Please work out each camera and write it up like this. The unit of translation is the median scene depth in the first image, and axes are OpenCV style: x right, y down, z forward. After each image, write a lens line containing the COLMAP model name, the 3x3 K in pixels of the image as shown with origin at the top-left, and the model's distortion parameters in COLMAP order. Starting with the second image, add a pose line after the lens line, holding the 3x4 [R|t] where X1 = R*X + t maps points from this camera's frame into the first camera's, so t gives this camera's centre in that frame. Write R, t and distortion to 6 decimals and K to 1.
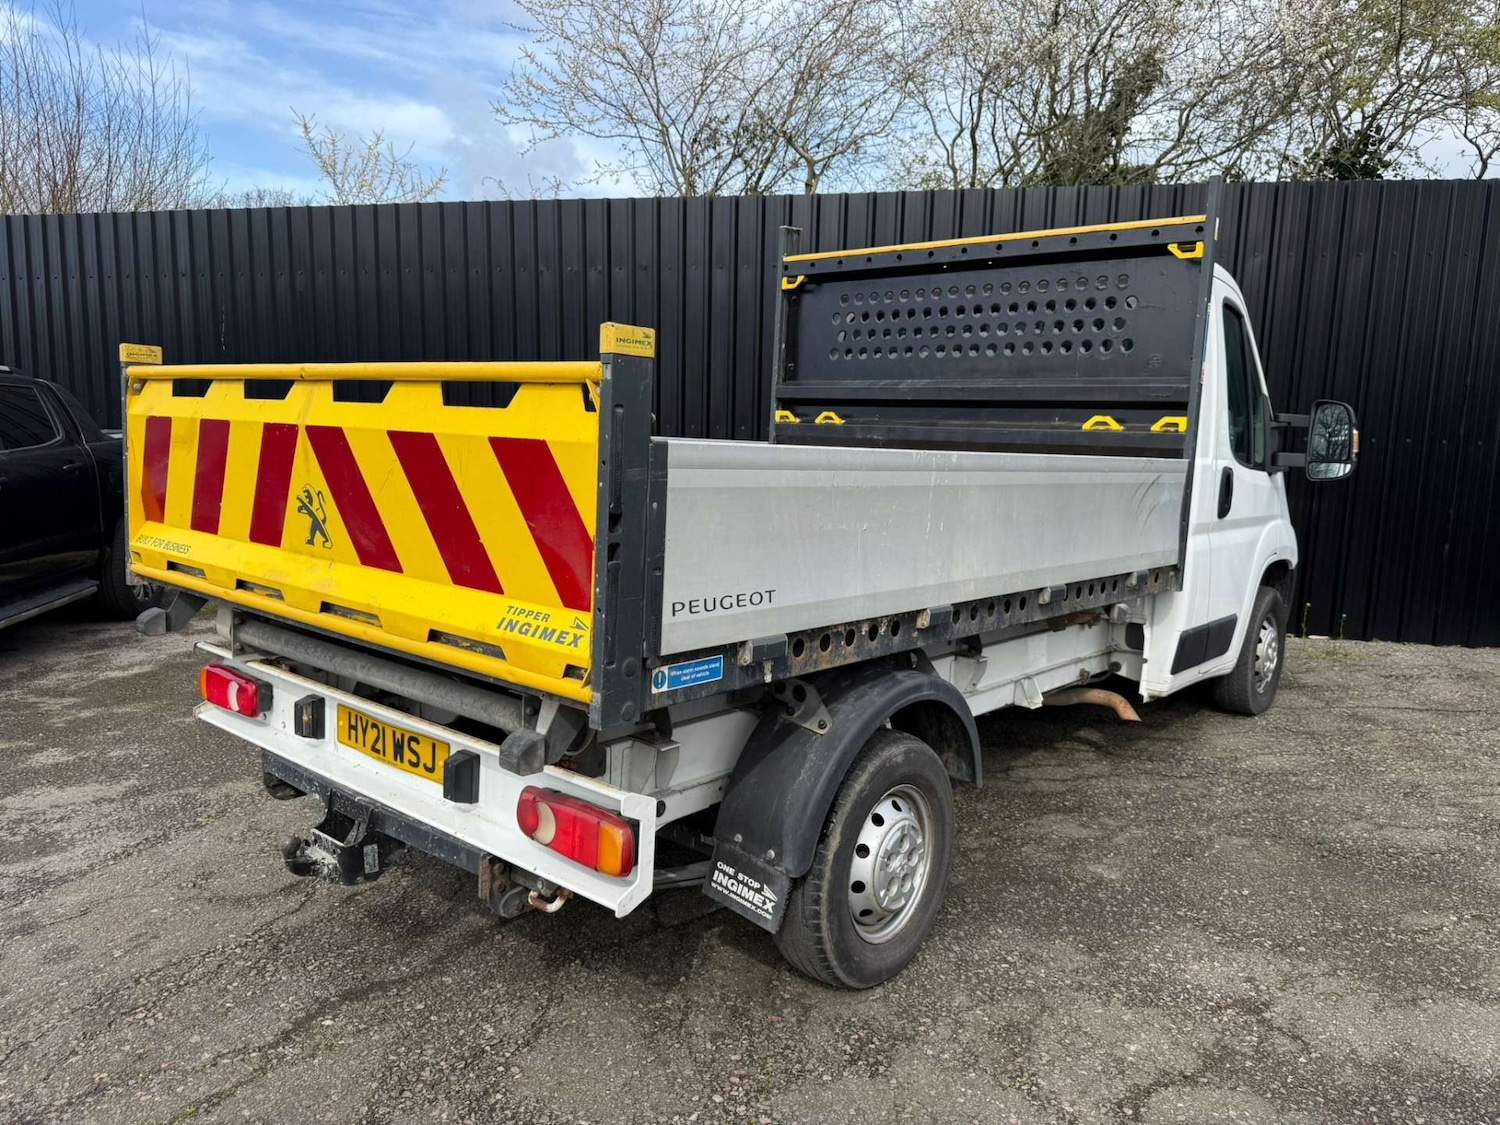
lens RADIAL K [[1052.2, 0, 750.0], [0, 1052.2, 562.5], [0, 0, 1]] dist [0.005631, -0.005638]
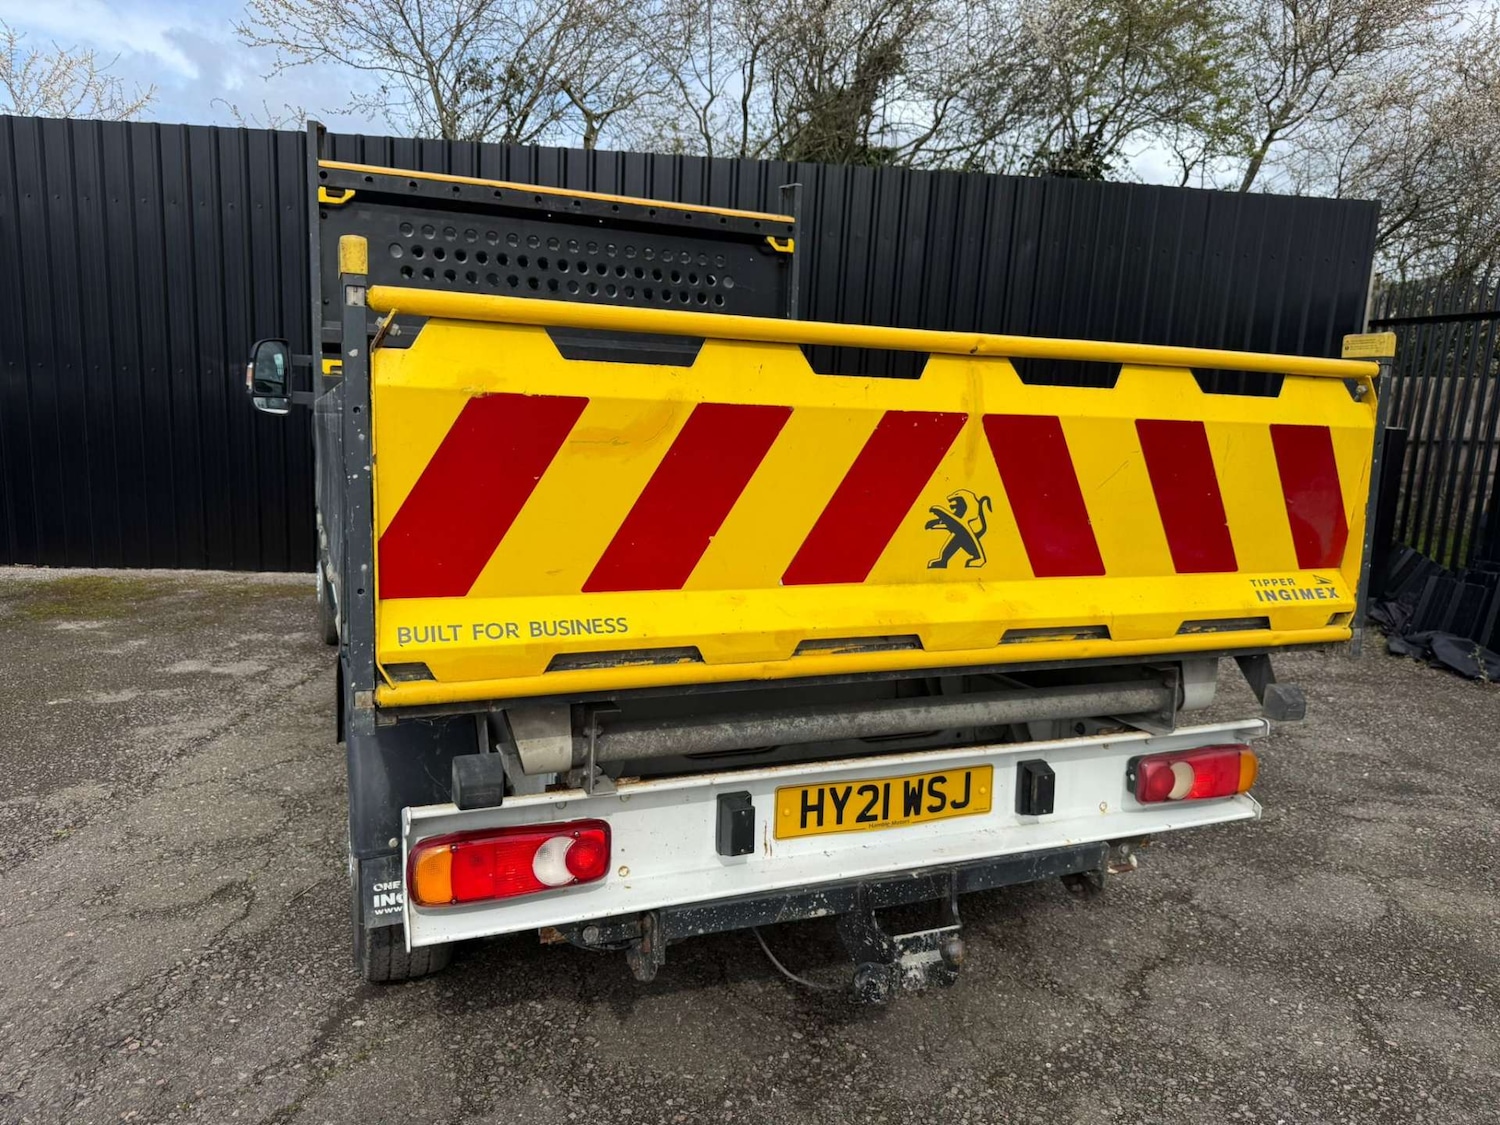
lens RADIAL K [[1057.8, 0, 750.0], [0, 1057.8, 562.5], [0, 0, 1]] dist [0.000691, -0.002639]
pose [[0.960245, -0.024496, 0.278083, -0.216121], [0.014977, 0.999229, 0.036304, -0.000695], [-0.278758, -0.030696, 0.959871, 0.009546]]
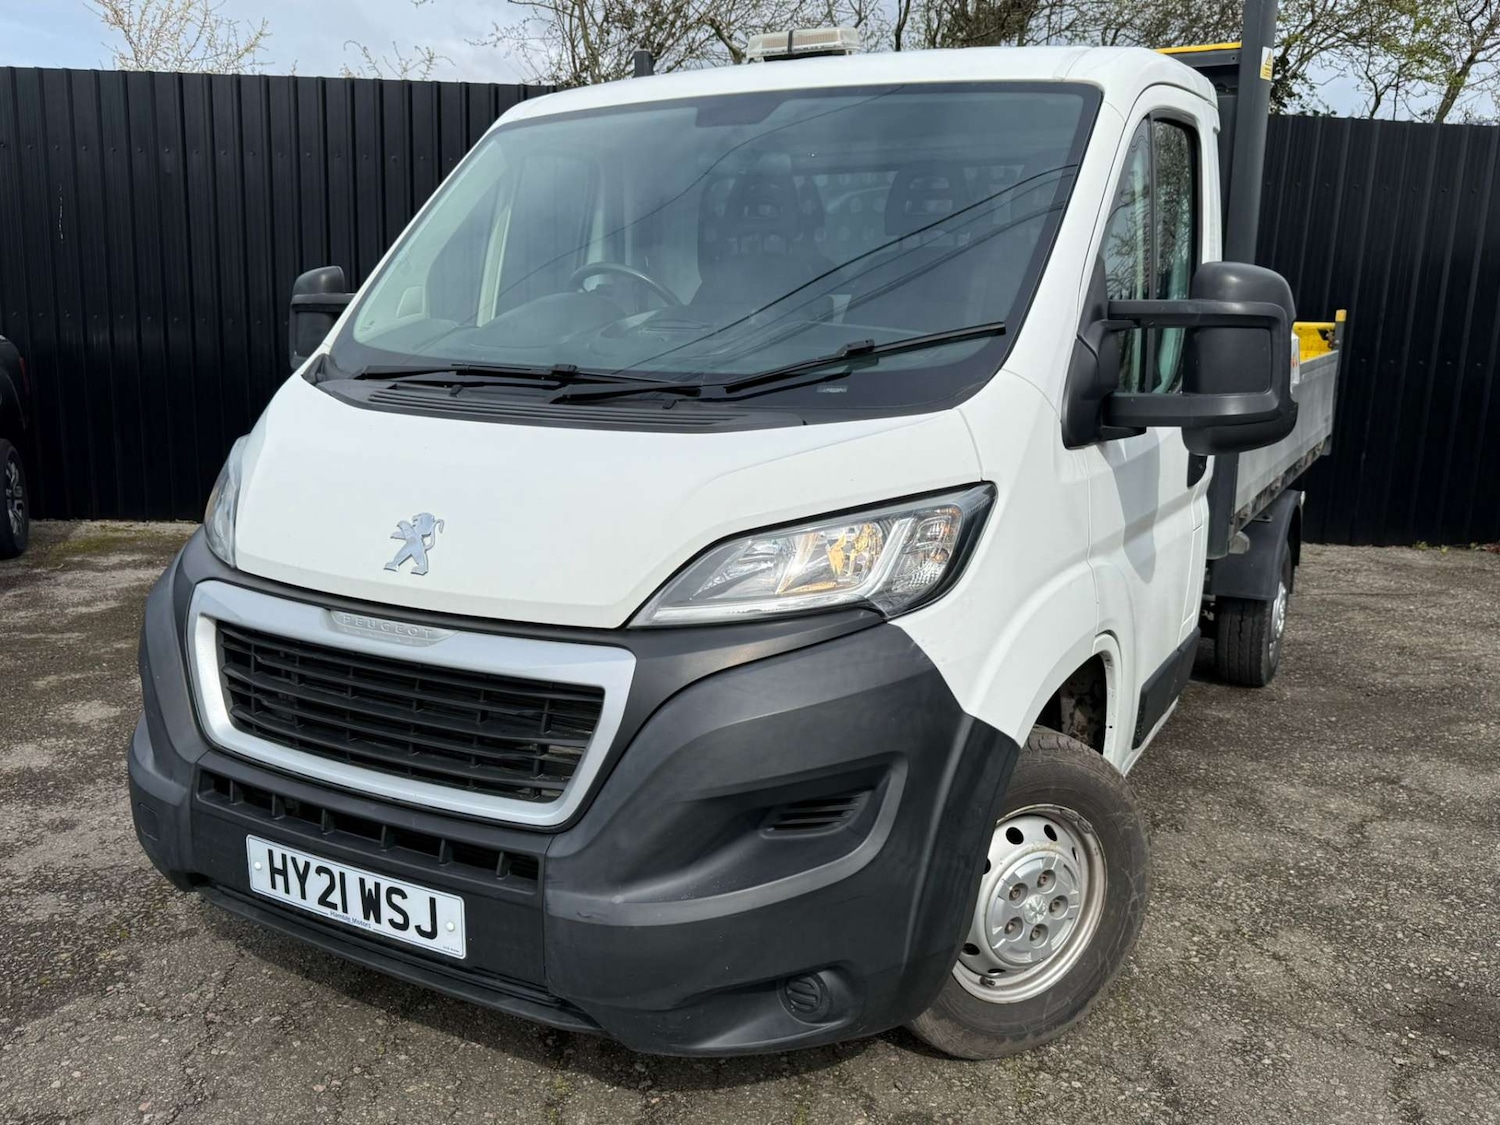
lens RADIAL K [[1239.5, 0, 753.3], [0, 1239.5, 566.3], [0, 0, 1]] dist [0.006892, -0.006202]
pose [[0.975500, -0.028233, 0.218180, -0.465170], [0.016847, 0.998406, 0.053874, 0.036383], [-0.219353, -0.048878, 0.974420, -0.249324]]
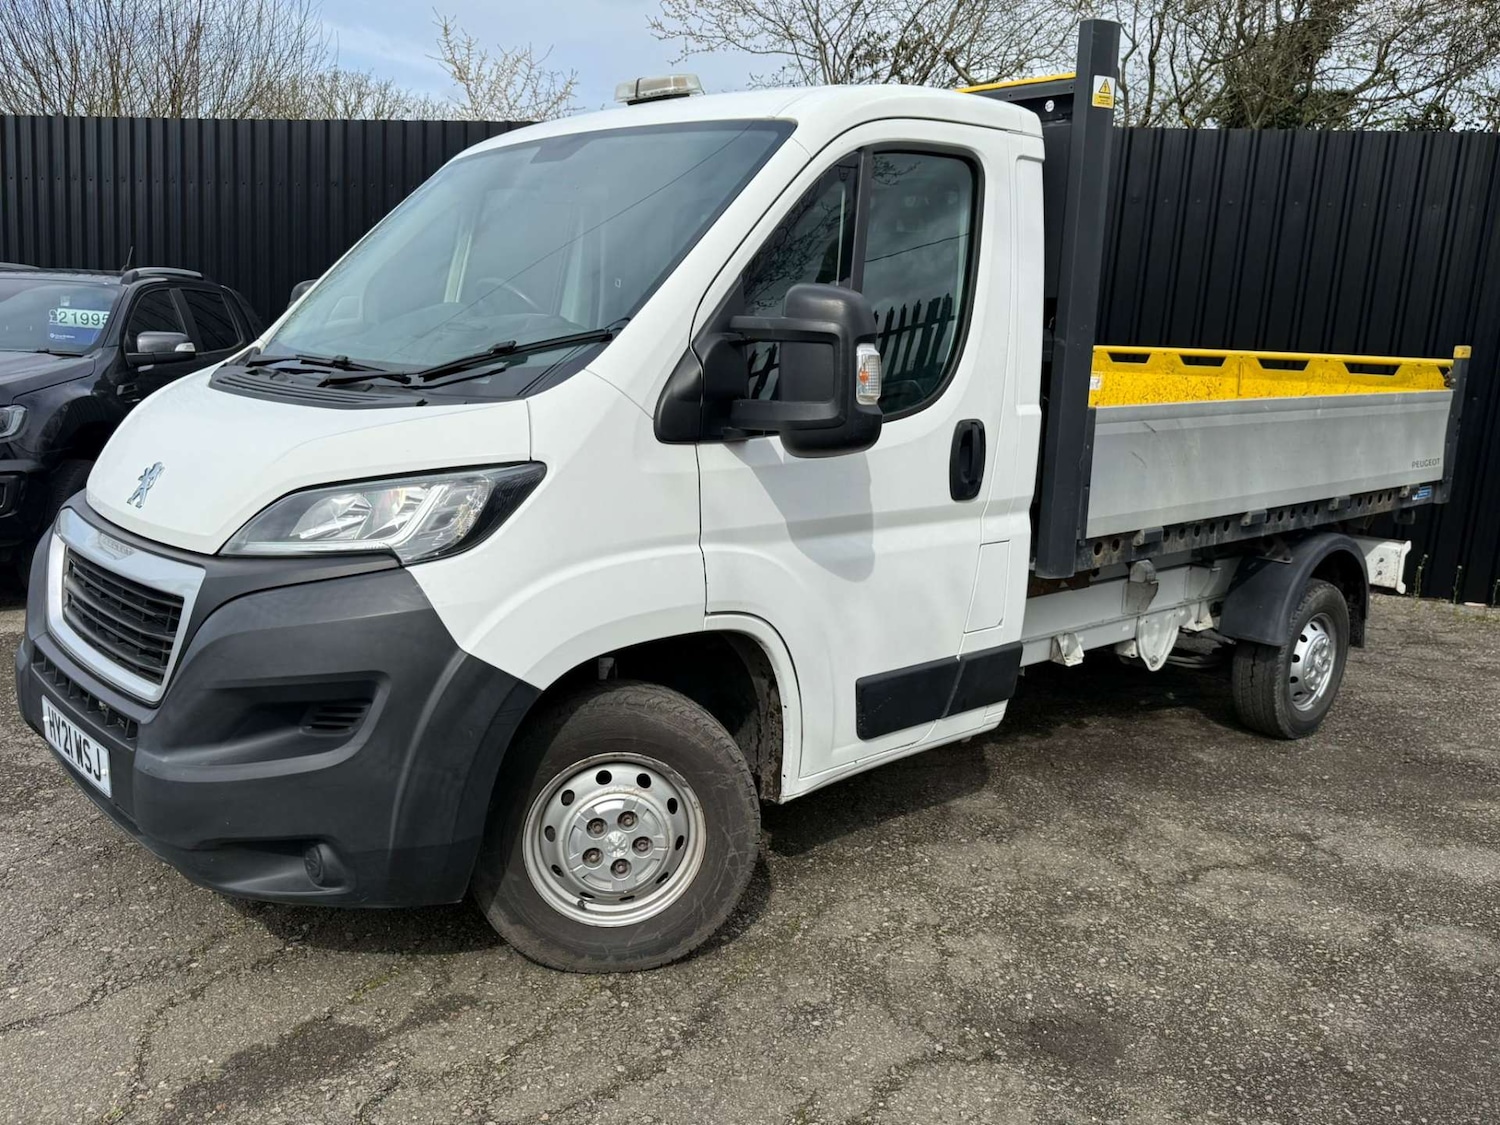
lens RADIAL K [[1221.4, 0, 755.4], [0, 1221.4, 566.2], [0, 0, 1]] dist [0.064377, -0.094496]
pose [[0.994723, 0.058701, -0.084143, -0.052841], [-0.055554, 0.997683, 0.039263, 0.053955], [0.086253, -0.034381, 0.995680, -0.370786]]
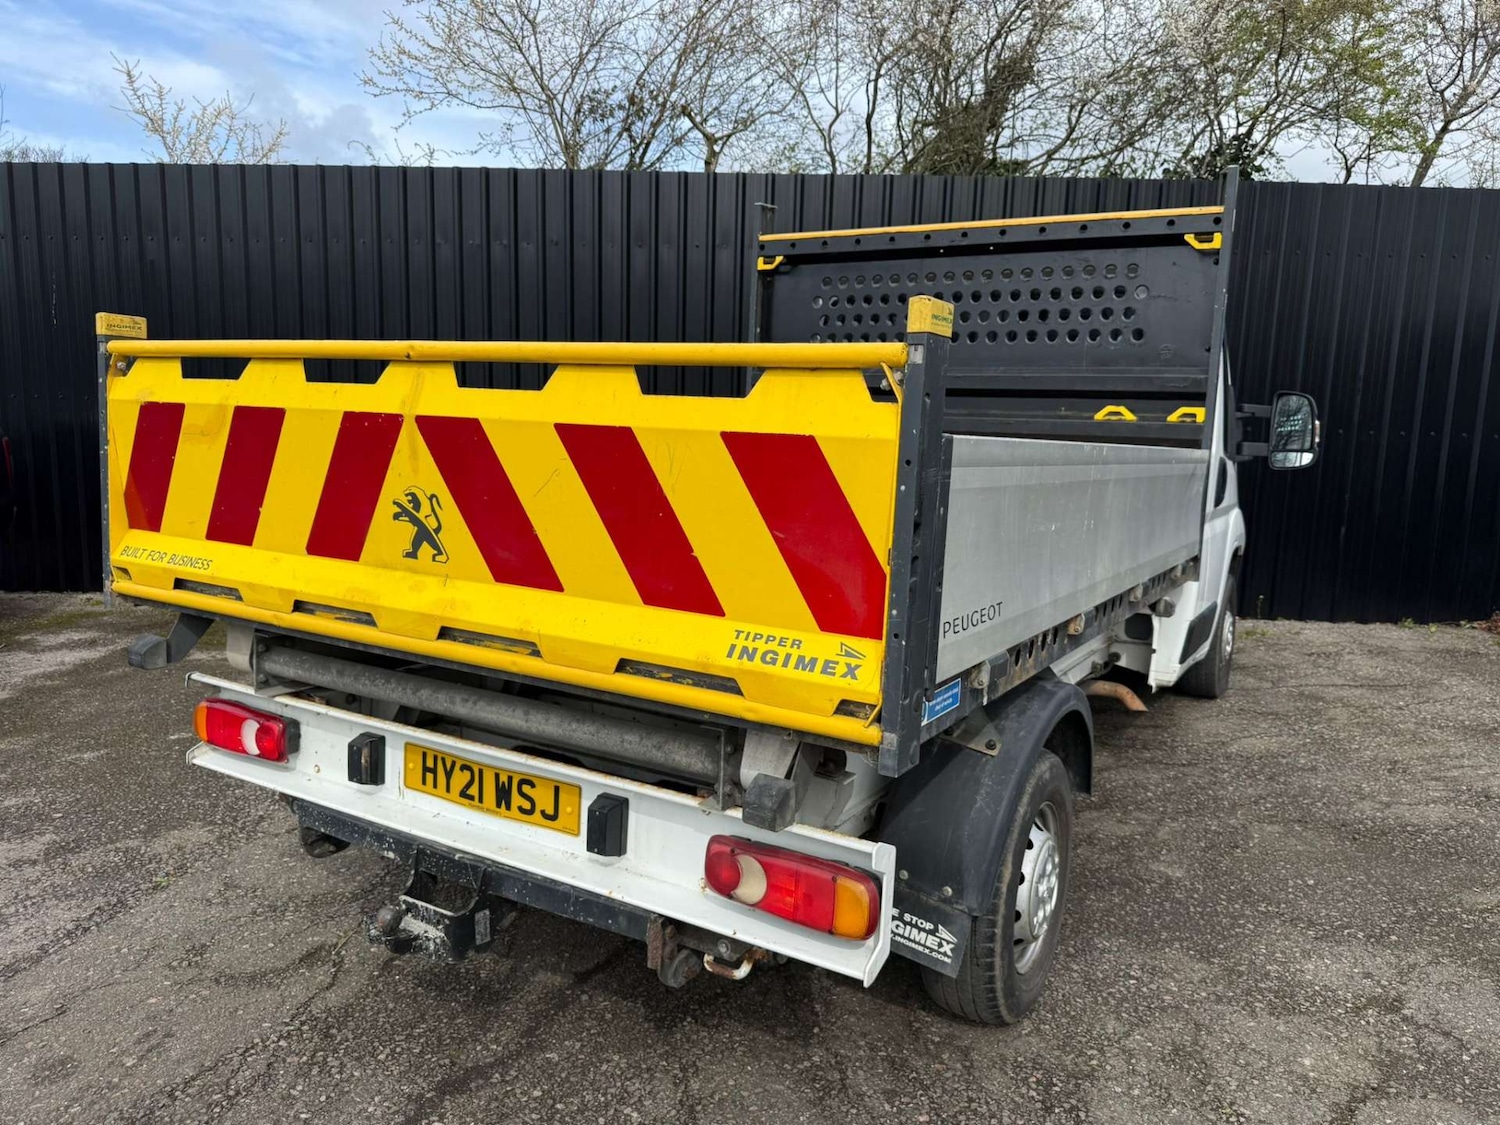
lens RADIAL K [[1058.0, 0, 754.6], [0, 1058.0, 552.4], [0, 0, 1]] dist [0.002307, -0.004184]
pose [[0.985667, -0.018555, 0.167678, -0.192694], [0.018100, 0.999827, 0.004238, -0.013391], [-0.167727, -0.001142, 0.985833, 0.085322]]
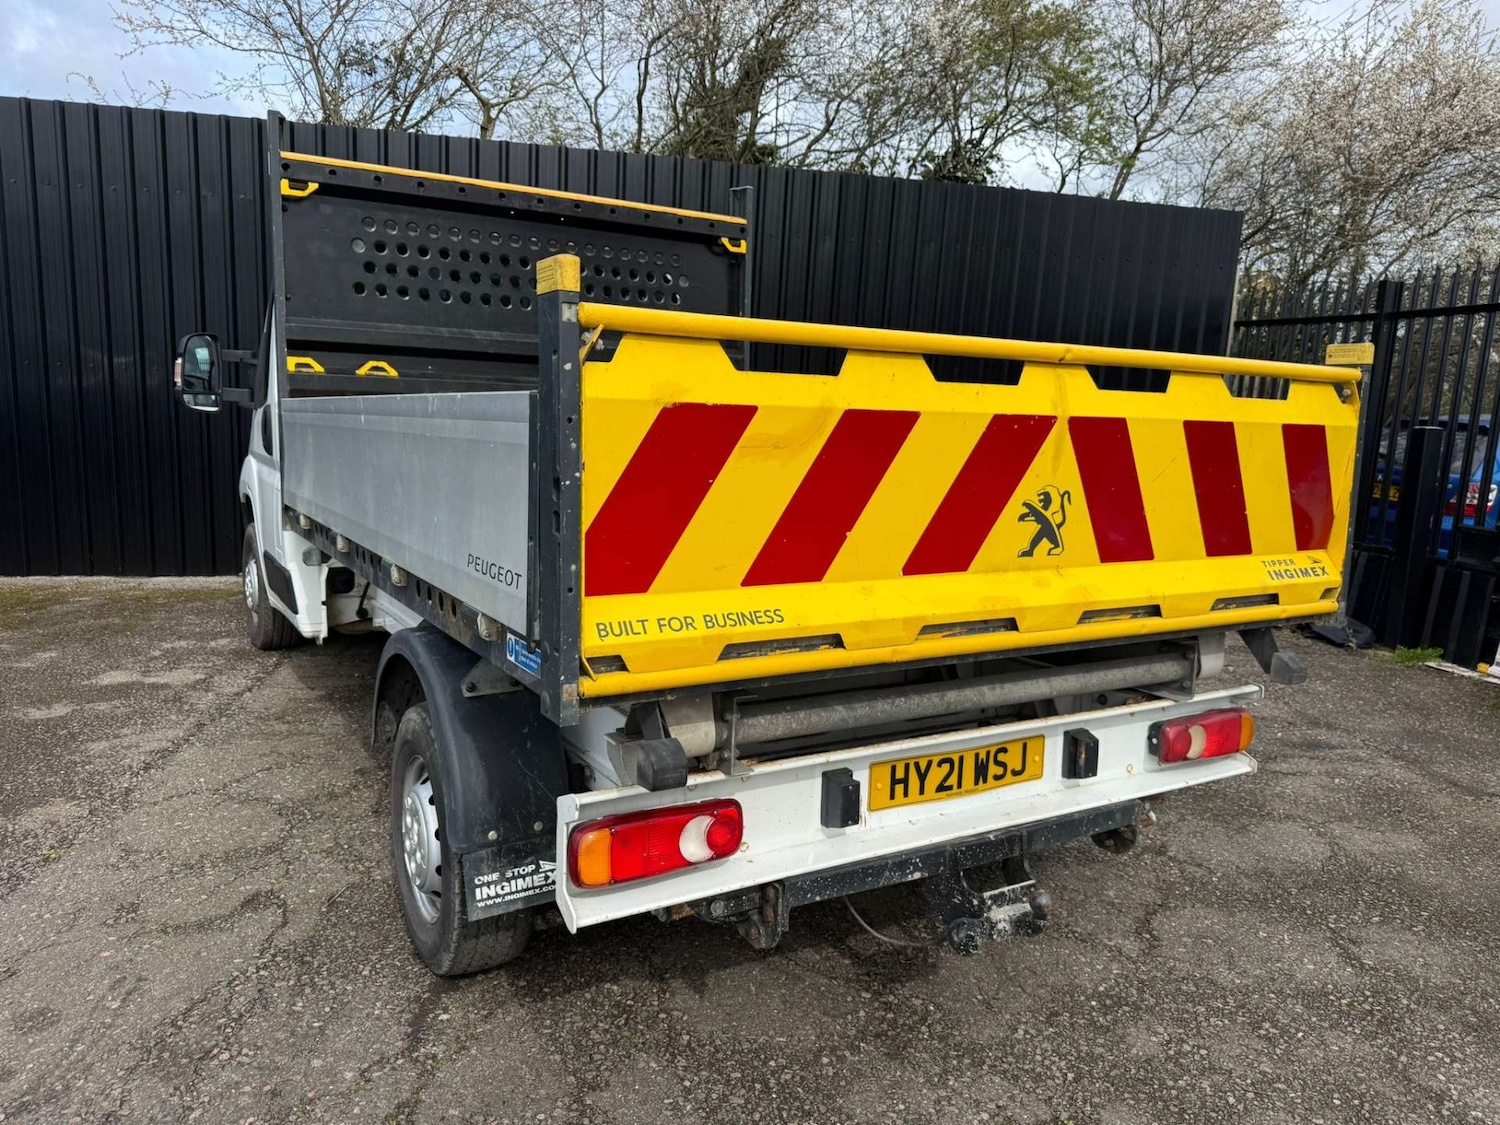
lens RADIAL K [[1057.8, 0, 750.0], [0, 1057.8, 562.5], [0, 0, 1]] dist [0.000691, -0.002639]
pose [[0.912735, -0.047666, 0.405761, -0.350735], [0.031121, 0.998397, 0.047279, -0.006226], [-0.407364, -0.030526, 0.912756, 0.019704]]
